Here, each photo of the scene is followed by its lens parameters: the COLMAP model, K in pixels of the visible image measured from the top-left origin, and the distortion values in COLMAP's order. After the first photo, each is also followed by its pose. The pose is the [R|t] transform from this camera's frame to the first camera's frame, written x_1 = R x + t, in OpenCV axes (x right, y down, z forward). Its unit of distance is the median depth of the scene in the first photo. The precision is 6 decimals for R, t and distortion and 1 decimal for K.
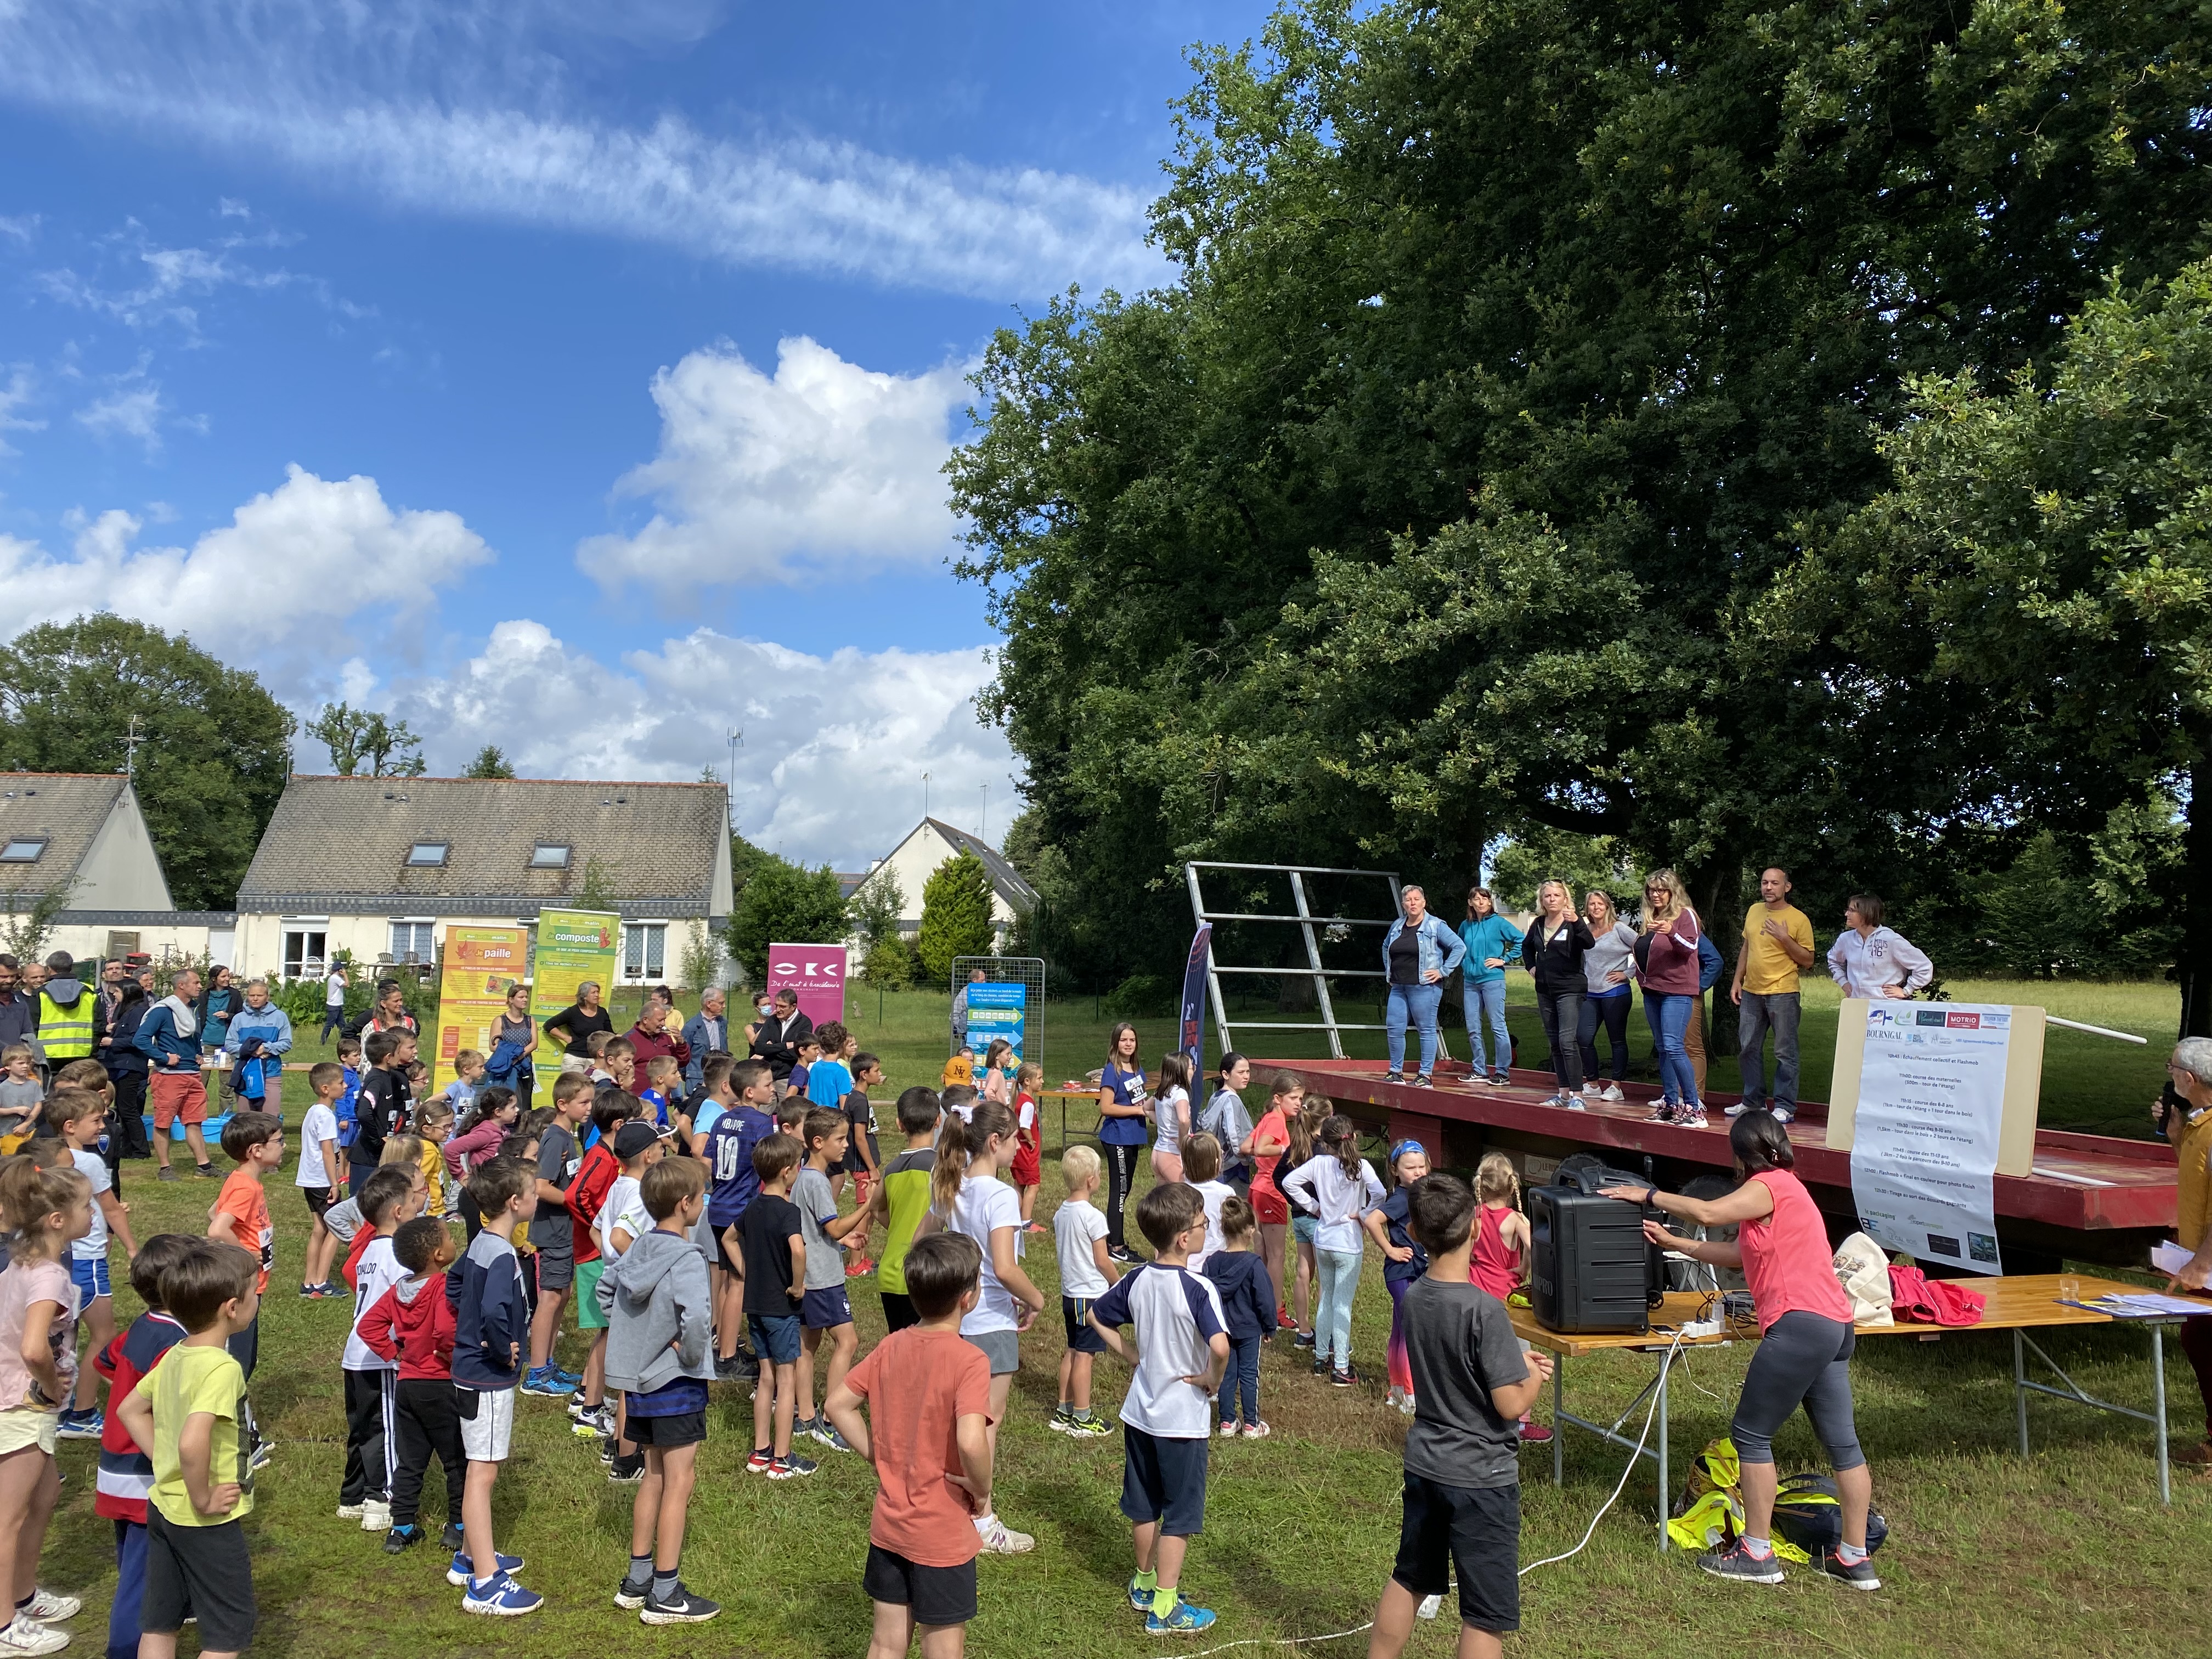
lens RADIAL K [[1670.8, 0, 1106.0], [0, 1670.8, 820.7], [0, 0, 1]] dist [0.021989, -0.023300]
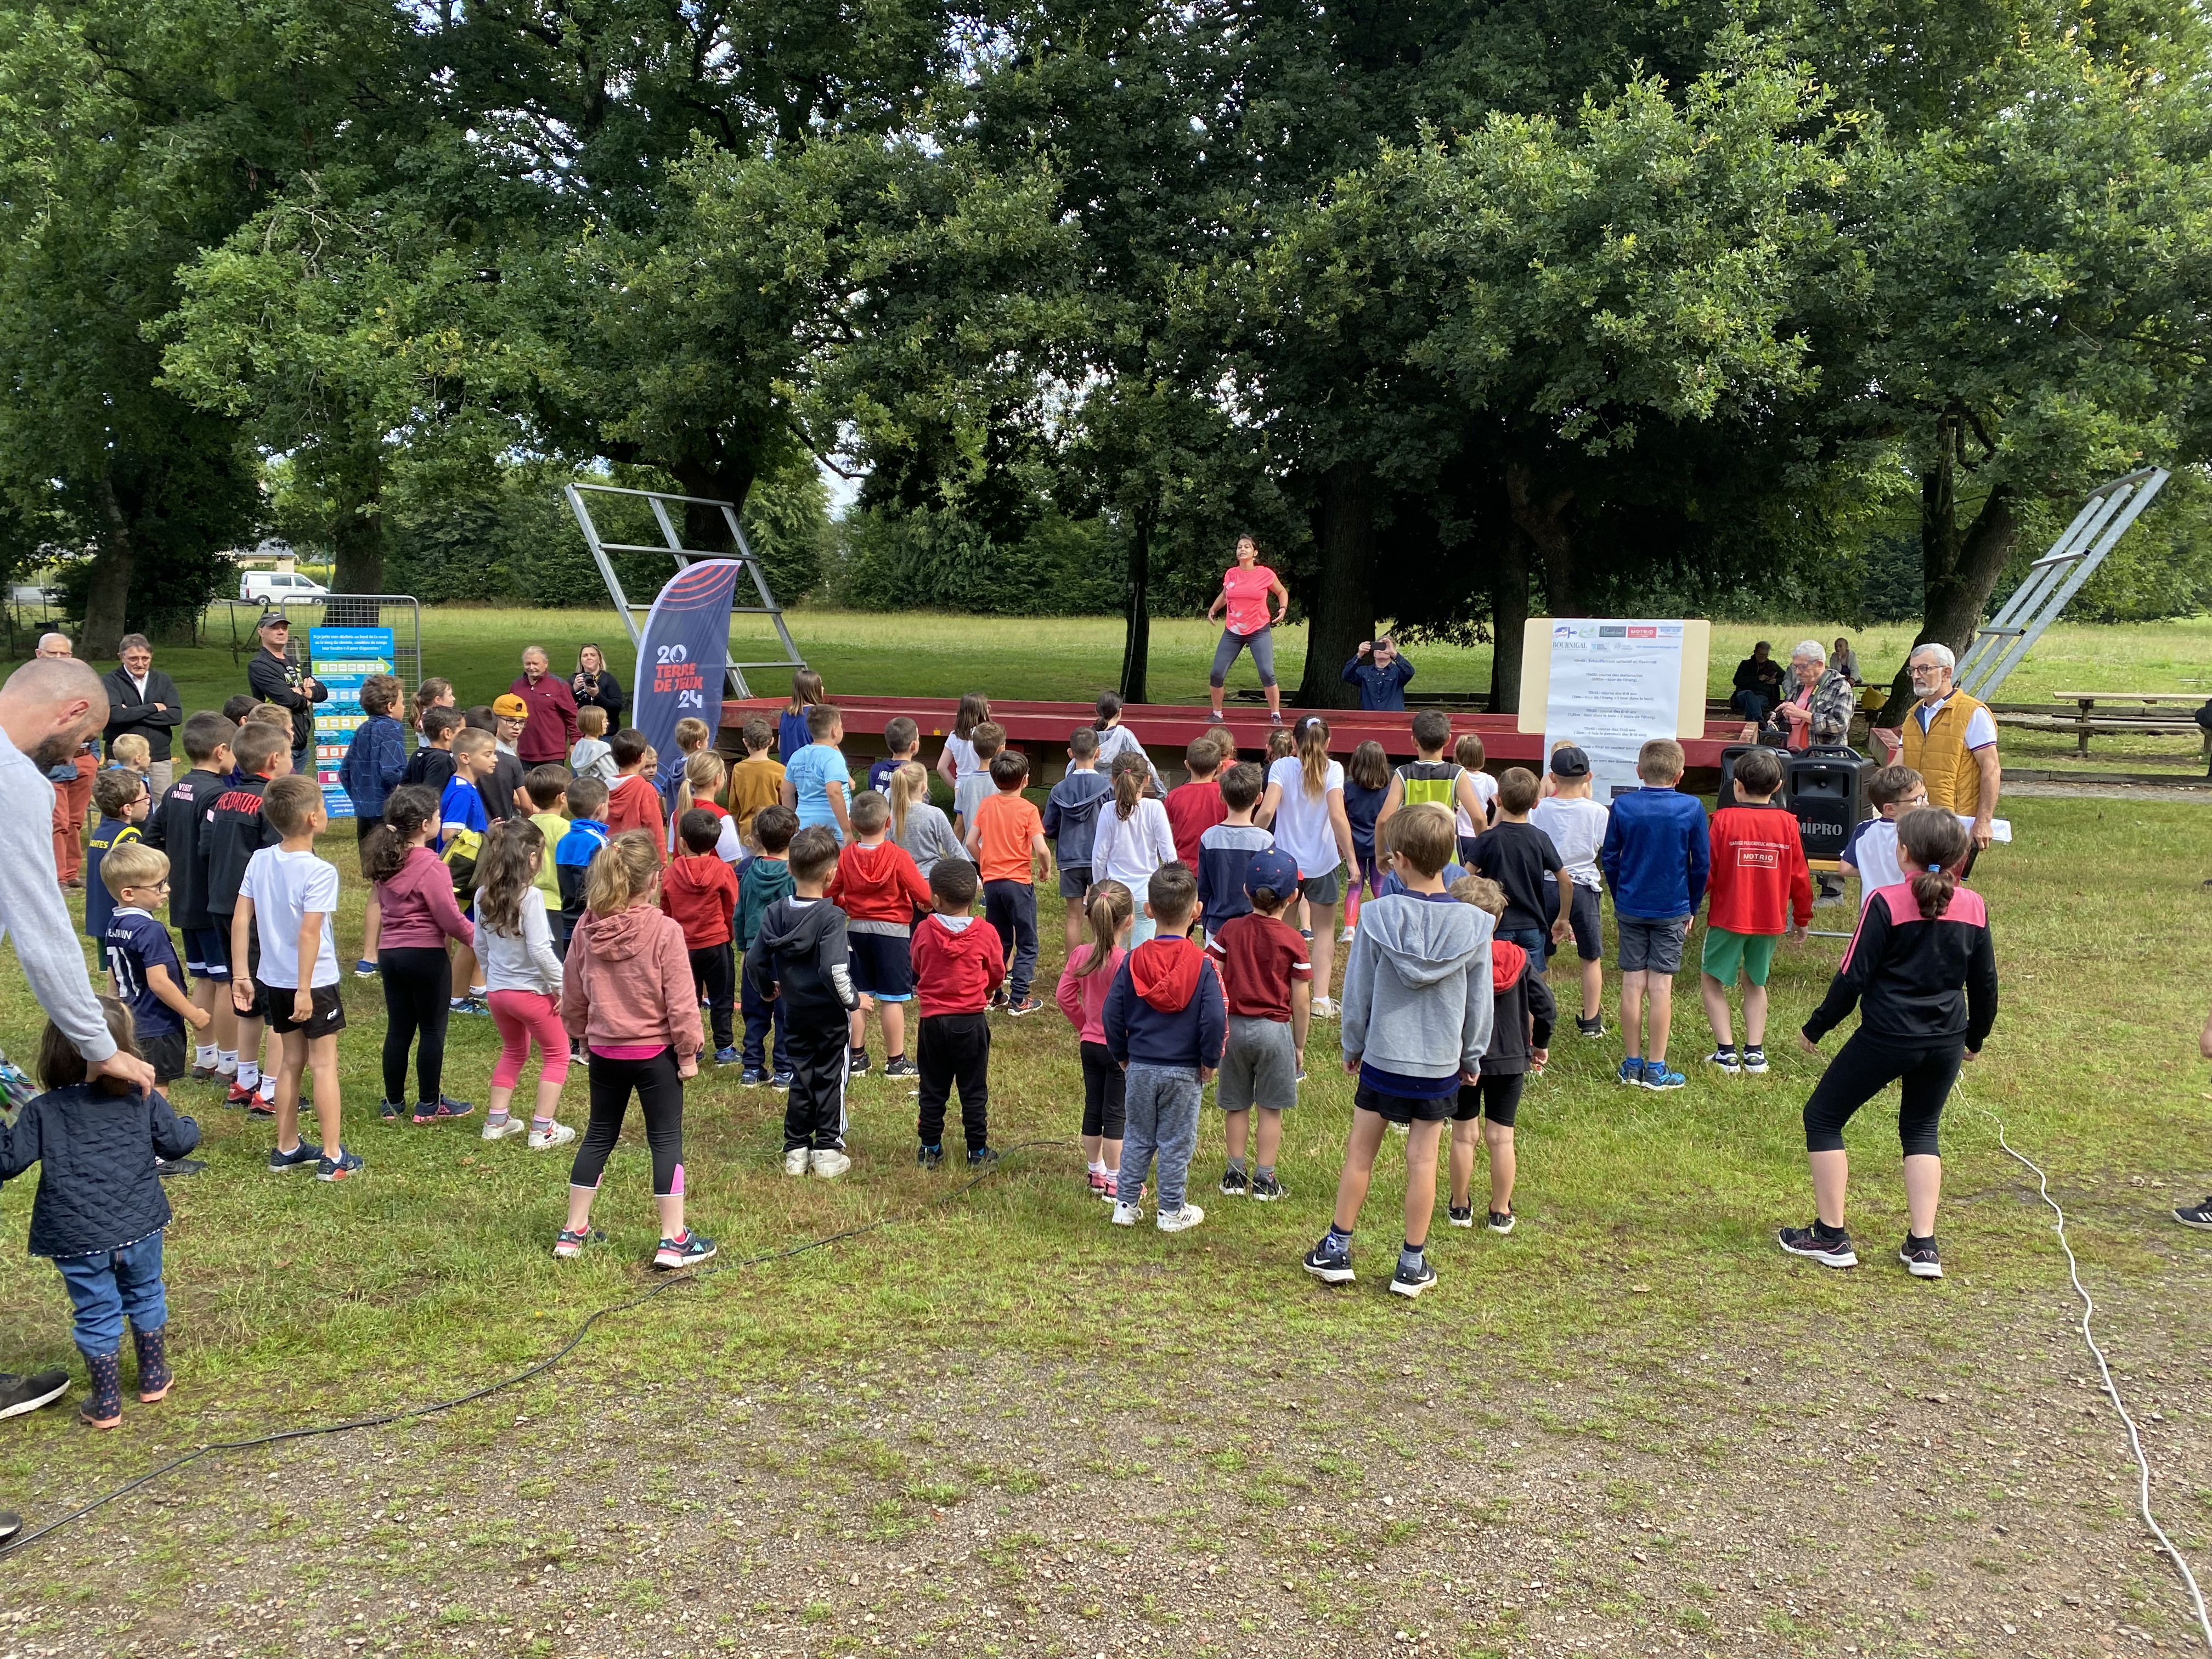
lens RADIAL K [[1670.8, 0, 1087.9], [0, 1670.8, 825.1], [0, 0, 1]] dist [0.021989, -0.023300]
pose [[0.695557, -0.107896, 0.710323, -0.754721], [-0.050615, 0.978844, 0.198247, 0.023659], [-0.716686, -0.173845, 0.675381, 0.350486]]
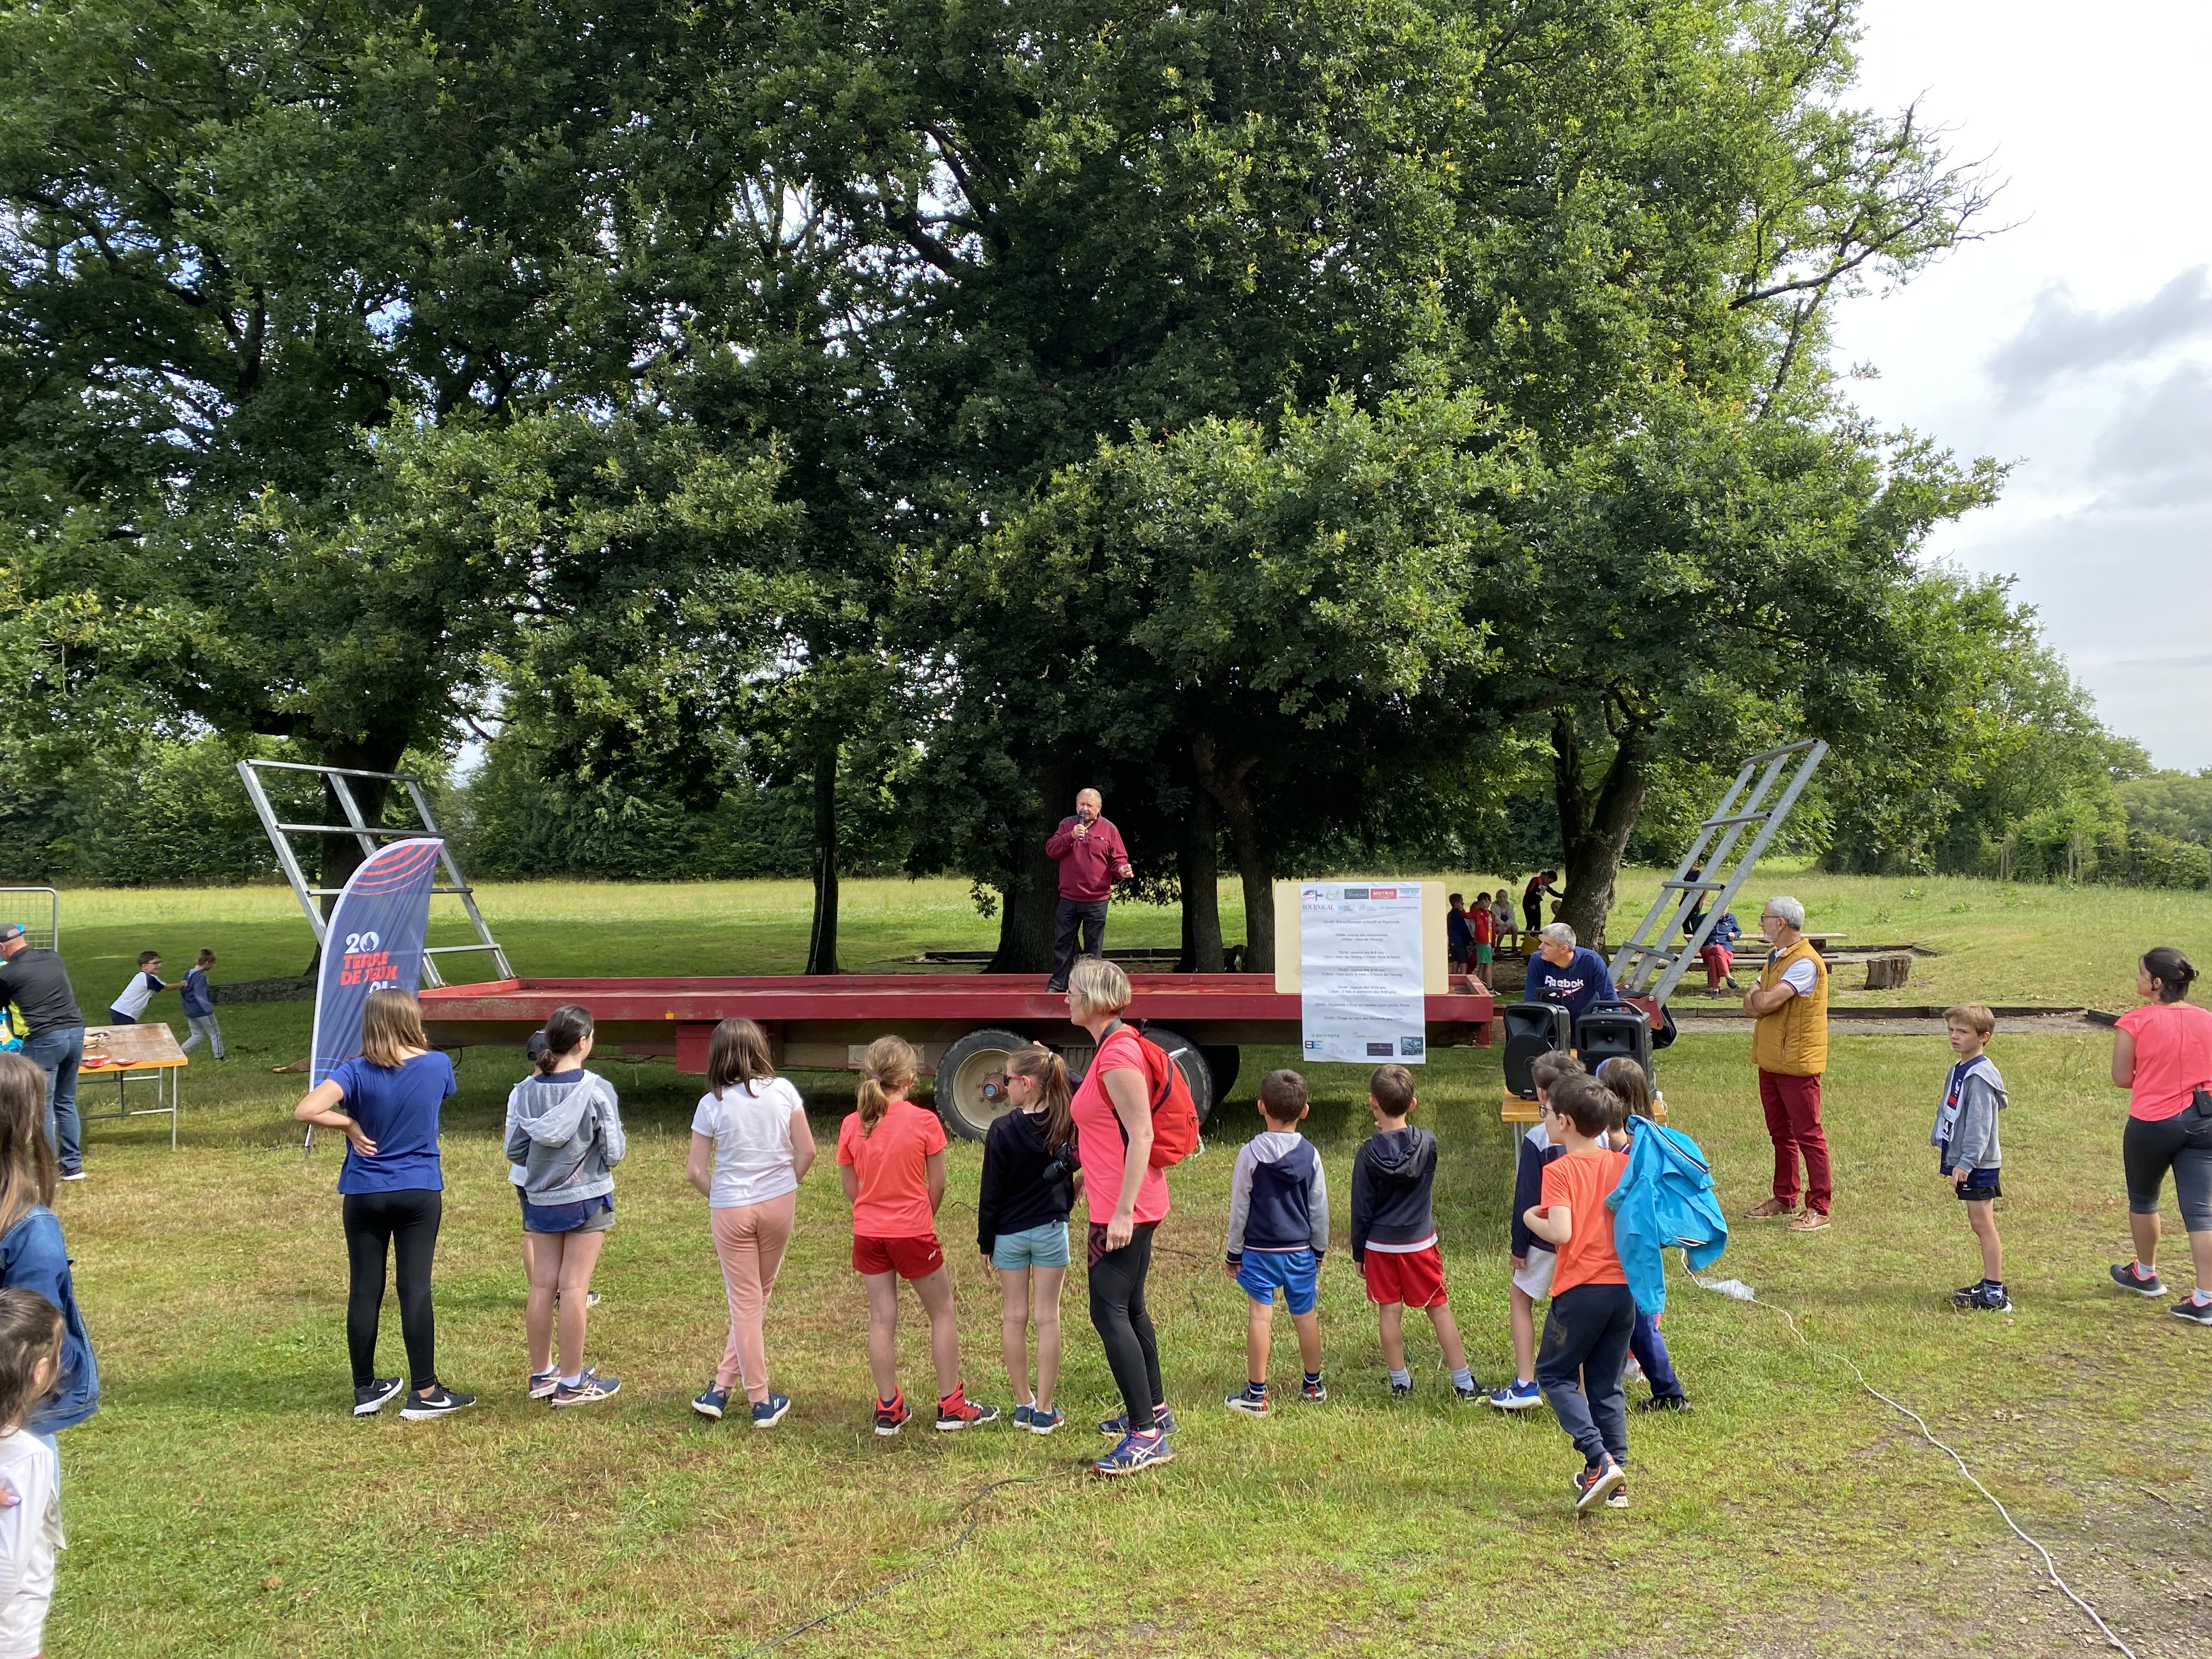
lens RADIAL K [[1670.8, 0, 1099.4], [0, 1670.8, 810.7], [0, 0, 1]] dist [0.021989, -0.023300]
pose [[0.516757, -0.000457, 0.856132, -0.798836], [-0.043819, 0.998675, 0.026982, 0.018887], [-0.855010, -0.051458, 0.516052, 0.445793]]
